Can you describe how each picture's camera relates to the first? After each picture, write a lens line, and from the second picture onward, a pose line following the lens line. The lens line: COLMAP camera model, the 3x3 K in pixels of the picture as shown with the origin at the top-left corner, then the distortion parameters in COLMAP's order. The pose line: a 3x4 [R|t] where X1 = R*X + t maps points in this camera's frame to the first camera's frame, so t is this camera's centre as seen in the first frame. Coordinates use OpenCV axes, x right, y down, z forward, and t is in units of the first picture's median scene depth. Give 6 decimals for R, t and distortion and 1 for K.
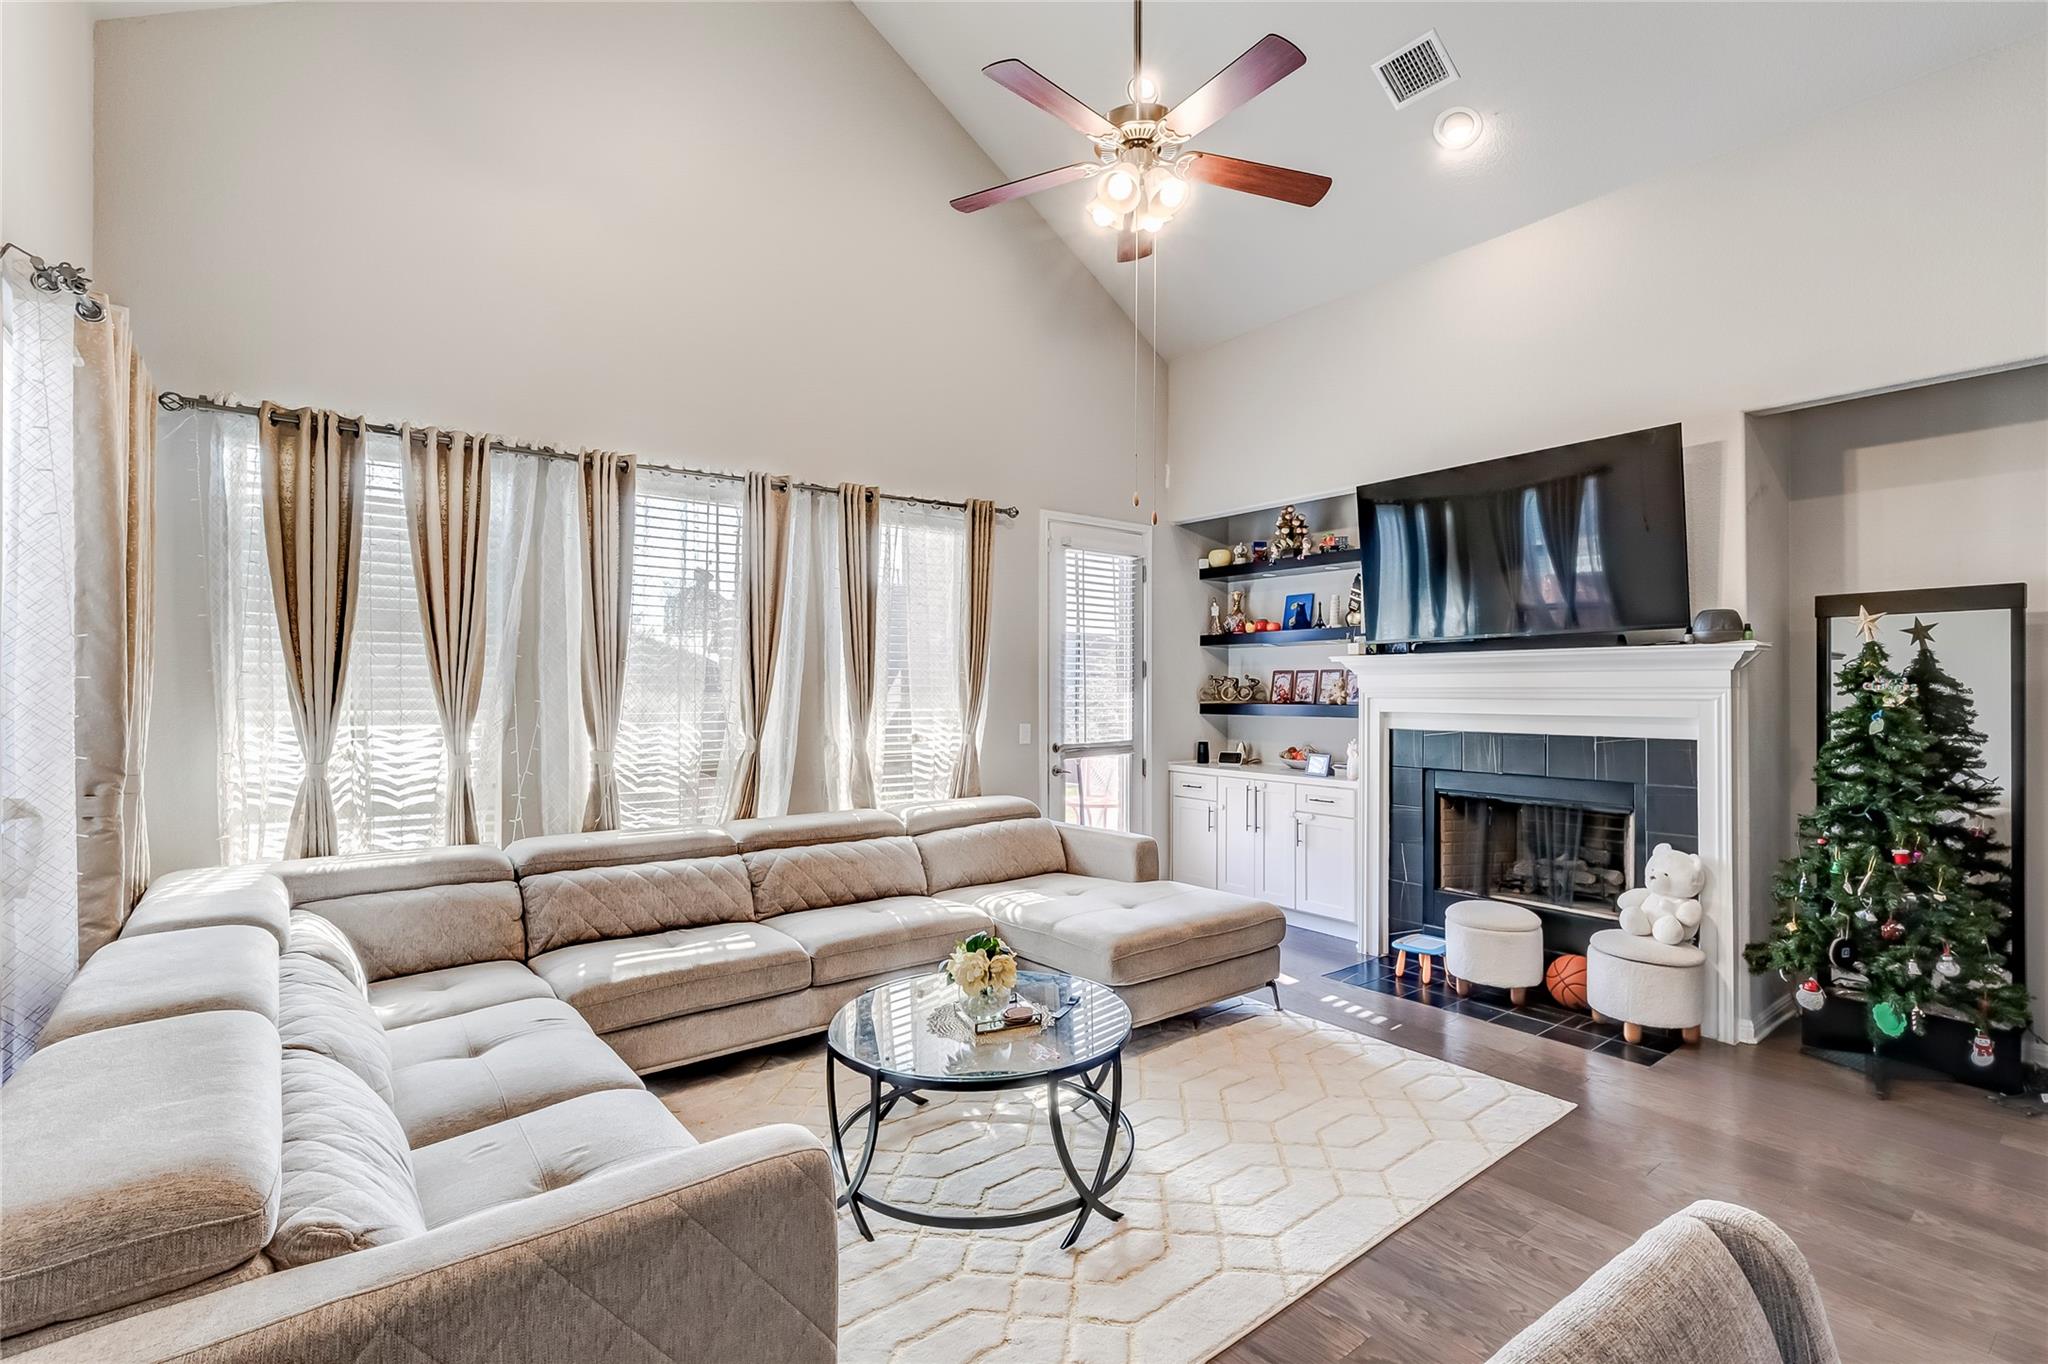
lens RADIAL K [[930.2, 0, 1020.9], [0, 930.2, 685.8], [0, 0, 1]] dist [0.004064, -0.000036]
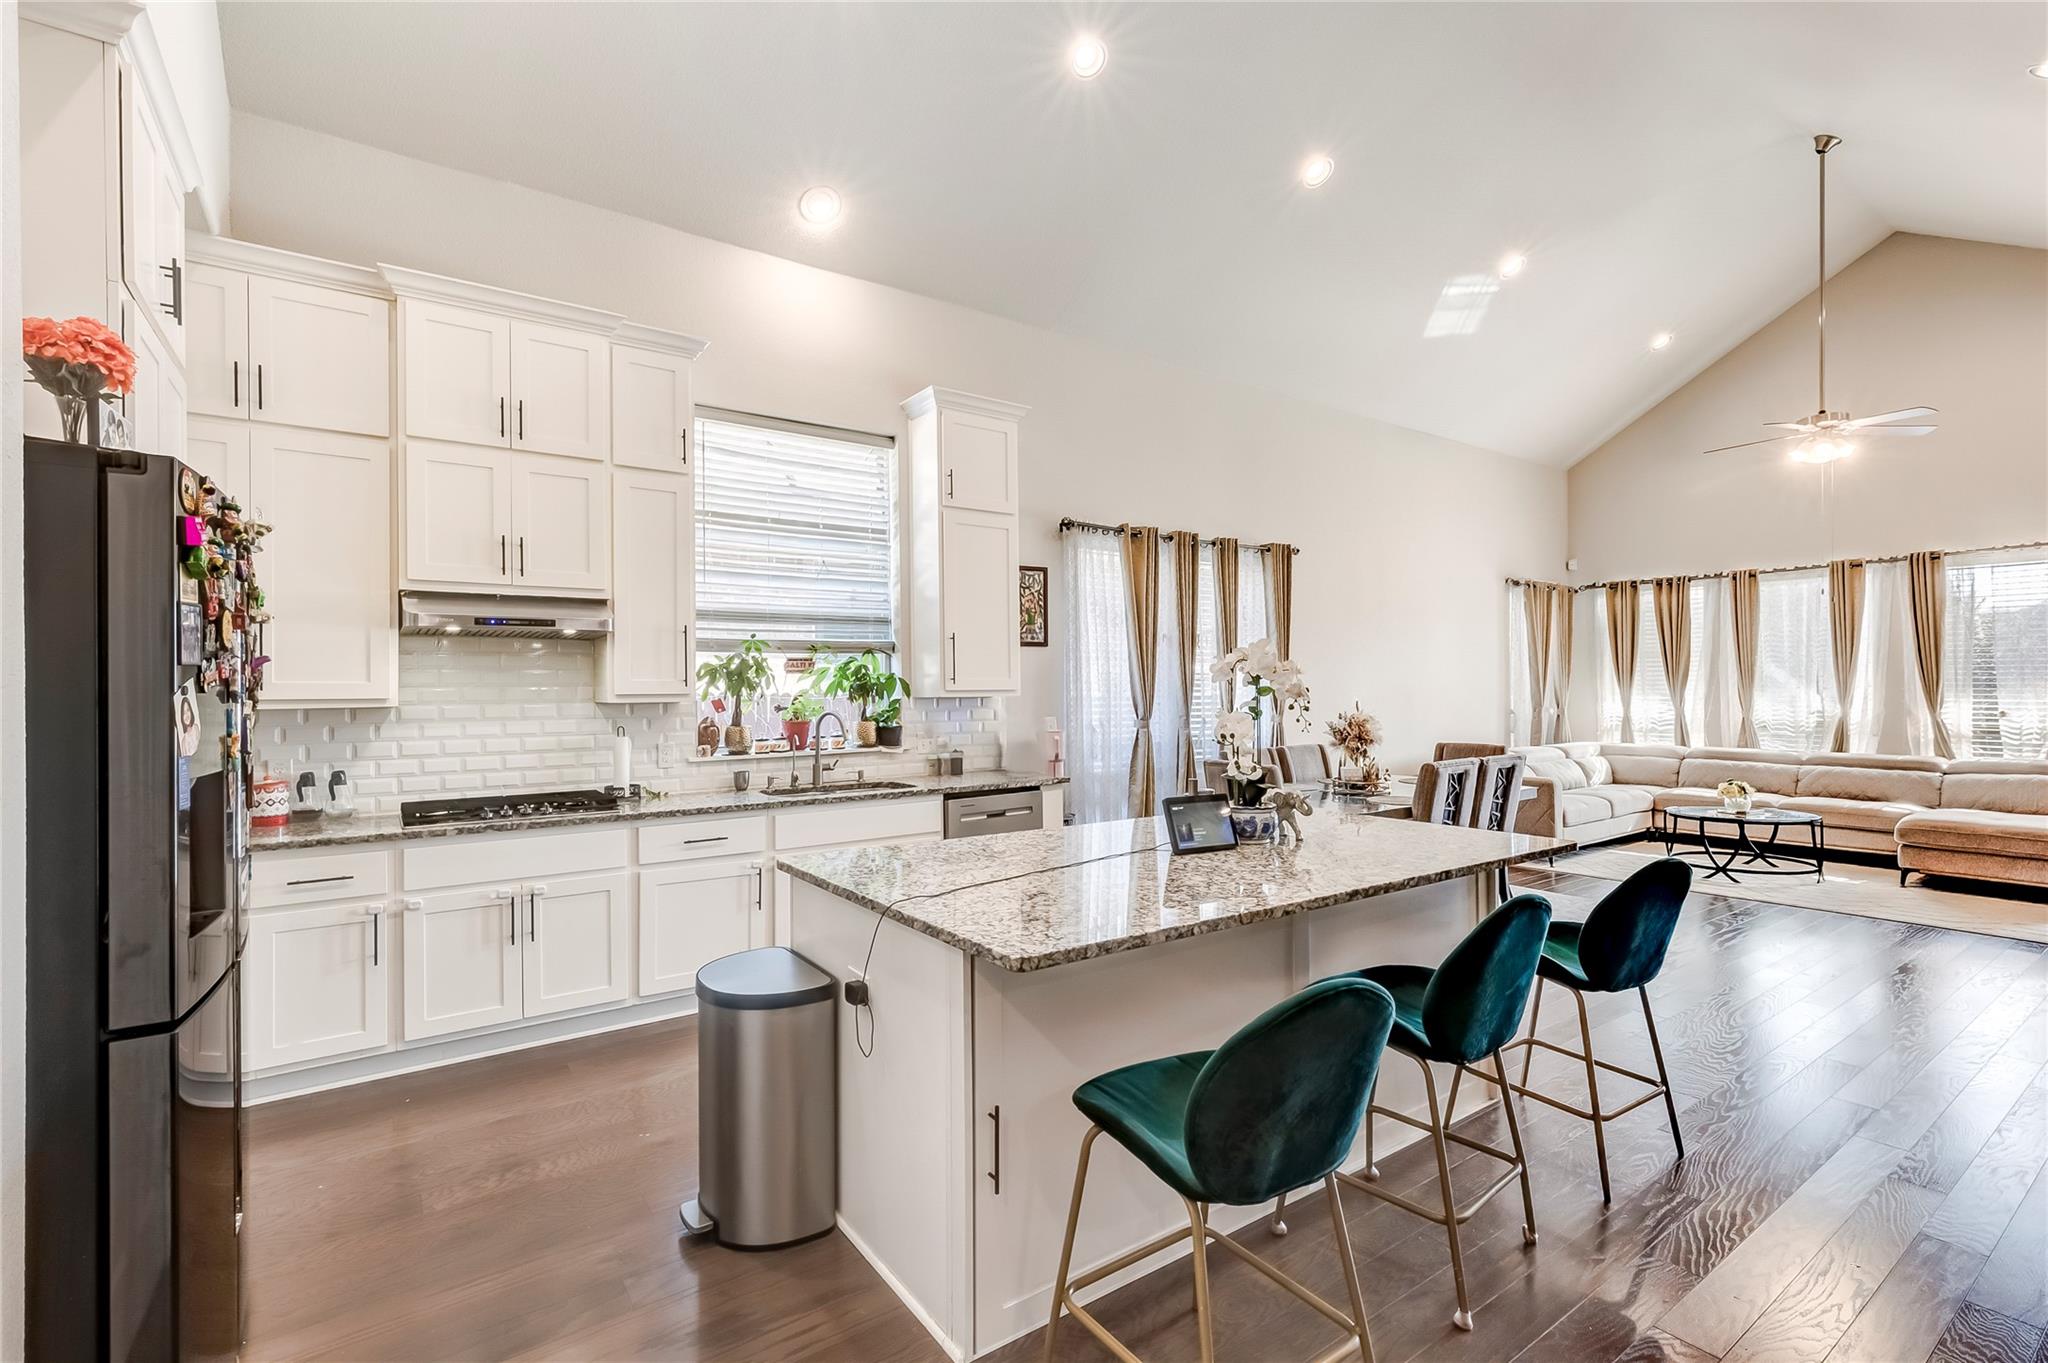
lens RADIAL K [[930.2, 0, 1021.2], [0, 930.2, 686.5], [0, 0, 1]] dist [0.004064, -0.000036]
pose [[-0.039007, -0.001290, -0.999238, 1.760589], [0.009876, 0.999950, -0.001676, 0.002717], [0.999190, -0.009934, -0.038993, -0.571919]]
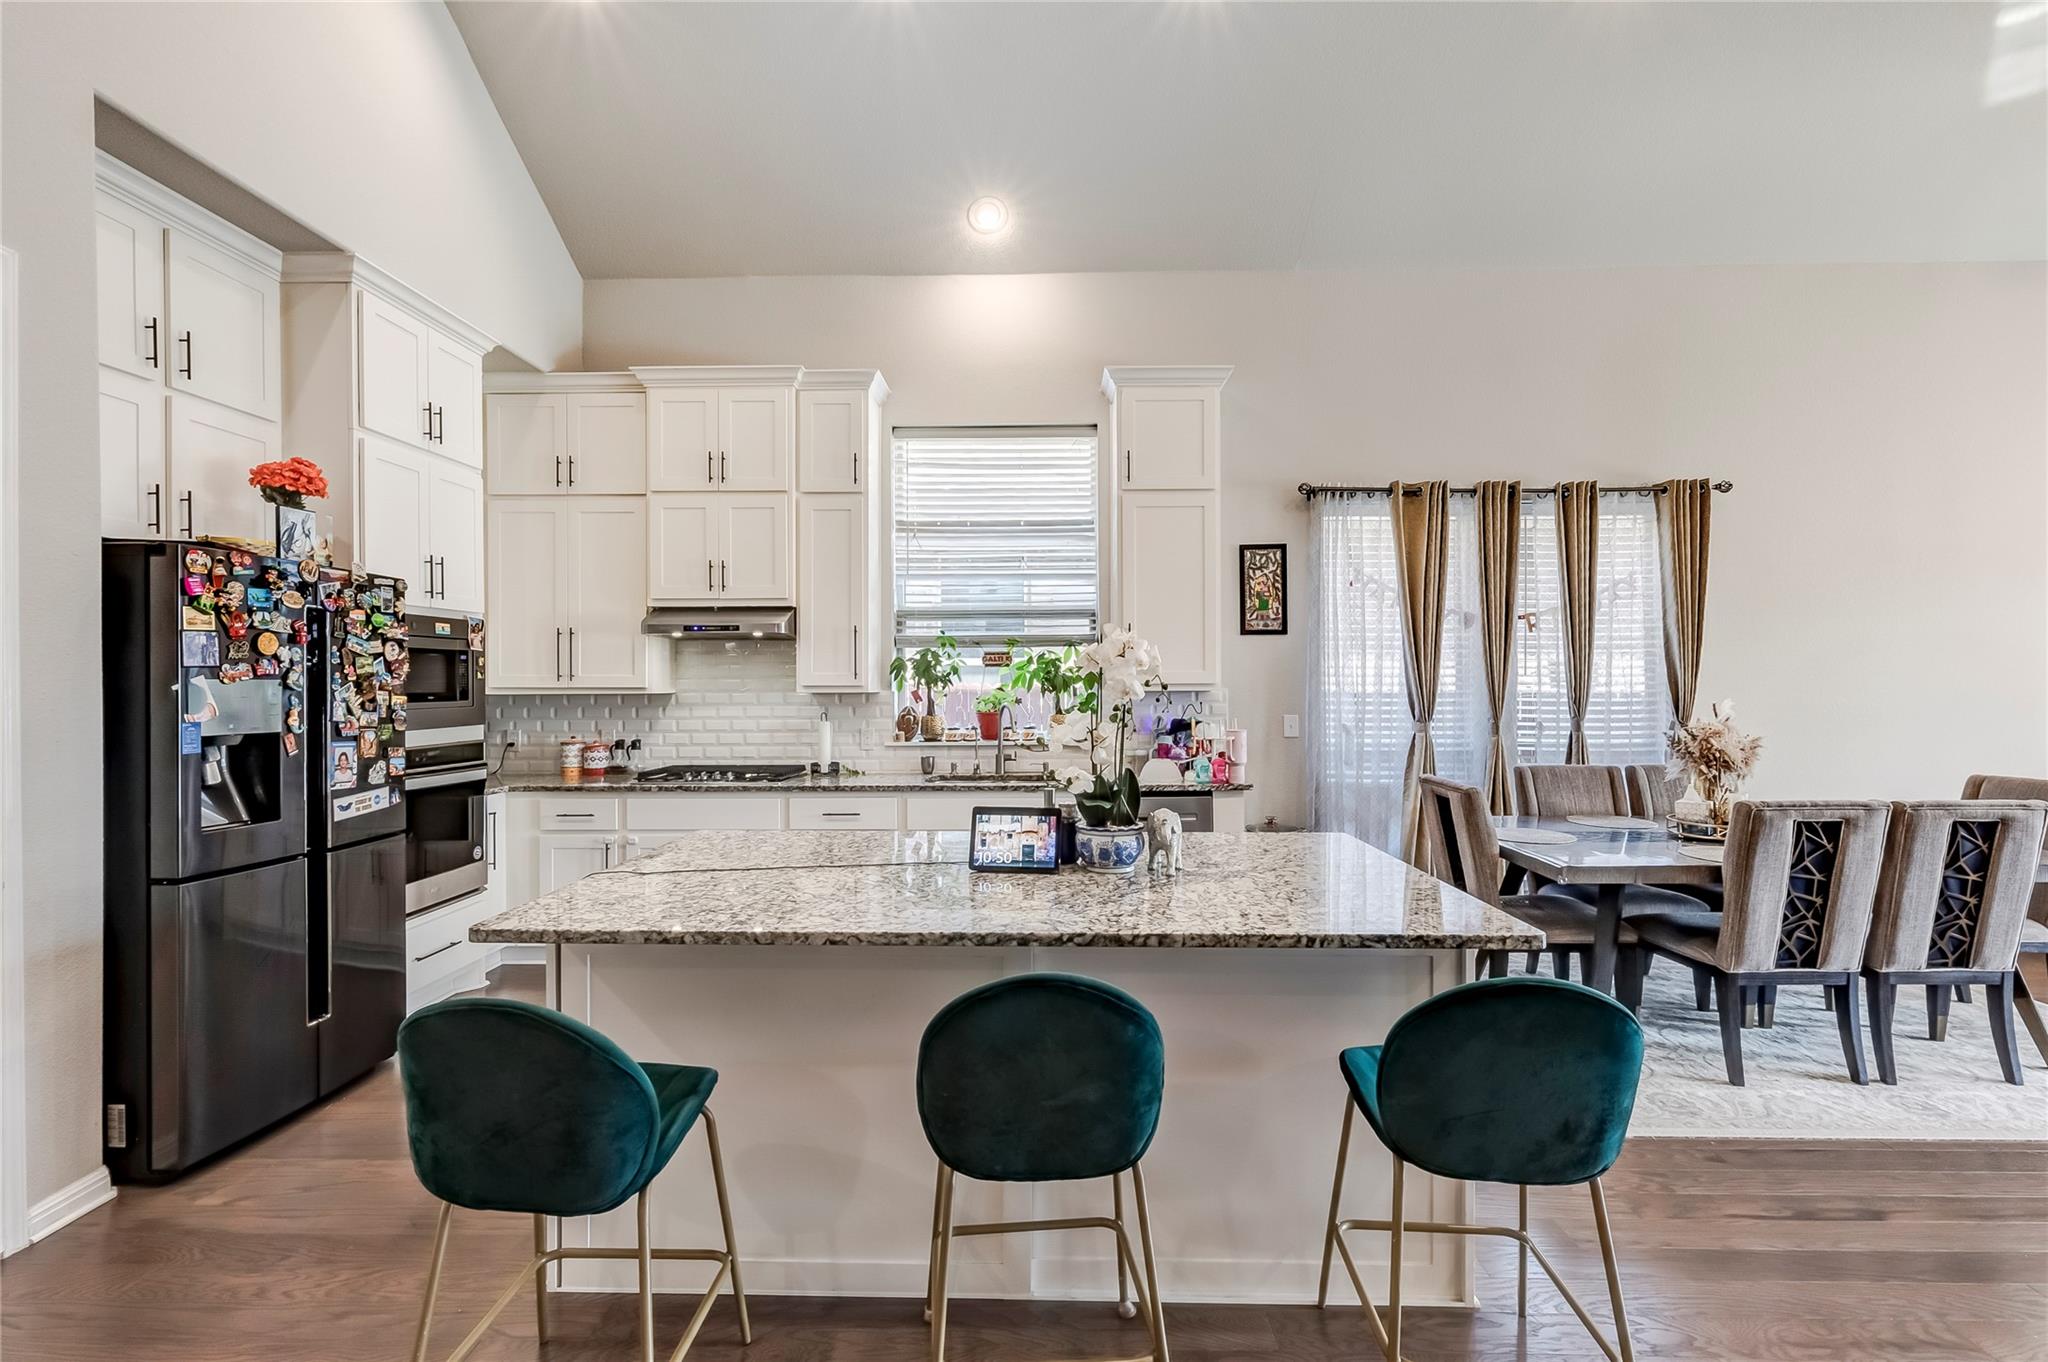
lens RADIAL K [[930.2, 0, 1022.7], [0, 930.2, 690.7], [0, 0, 1]] dist [0.004064, -0.000036]
pose [[-0.628635, 0.009164, -0.777646, 1.515016], [0.004519, 0.999957, 0.008131, 0.003173], [0.777687, 0.001597, -0.628650, -0.054925]]
